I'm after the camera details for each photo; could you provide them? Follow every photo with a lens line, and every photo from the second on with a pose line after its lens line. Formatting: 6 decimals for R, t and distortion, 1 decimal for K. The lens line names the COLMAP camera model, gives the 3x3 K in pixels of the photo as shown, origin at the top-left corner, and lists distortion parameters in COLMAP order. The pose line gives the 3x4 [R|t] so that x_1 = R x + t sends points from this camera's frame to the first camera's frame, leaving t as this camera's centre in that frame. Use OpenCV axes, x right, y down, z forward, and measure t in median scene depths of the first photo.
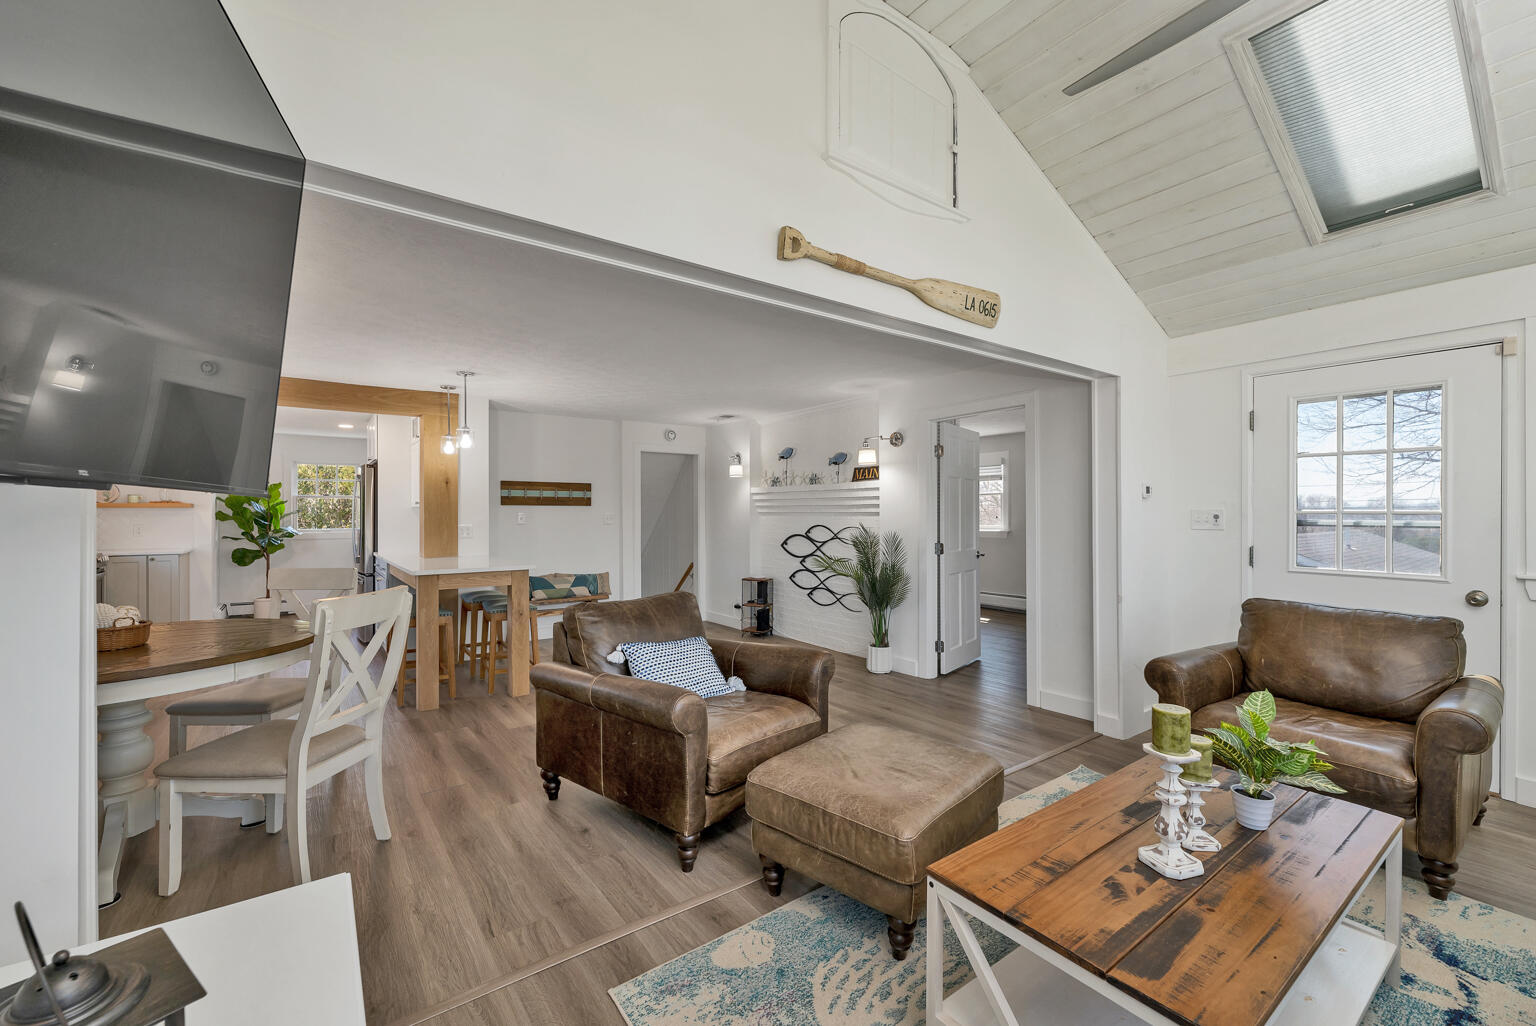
lens RADIAL K [[631.5, 0, 768.3], [0, 631.5, 509.7], [0, 0, 1]] dist [0.002038, 0.000126]
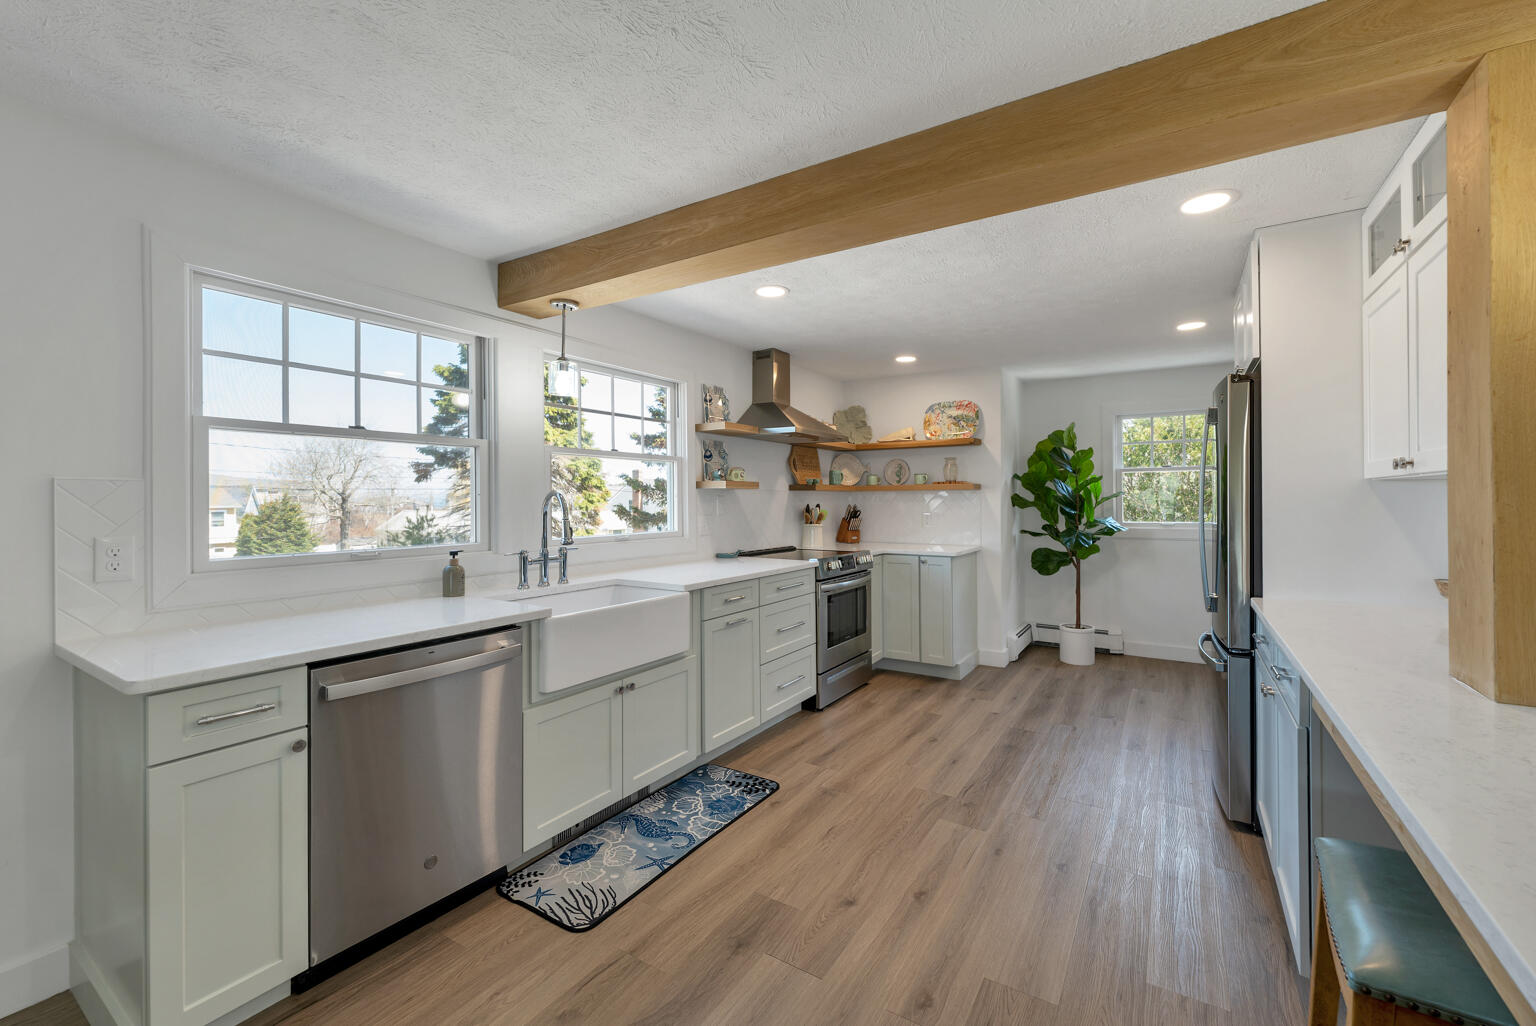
lens RADIAL K [[637.2, 0, 768.3], [0, 637.2, 498.1], [0, 0, 1]] dist [0.000259, 0.000040]
pose [[0.358955, -0.001129, -0.933354, -0.358377], [0.010907, 0.999936, 0.002986, 0.001826], [0.933291, -0.011252, 0.358944, 0.572011]]
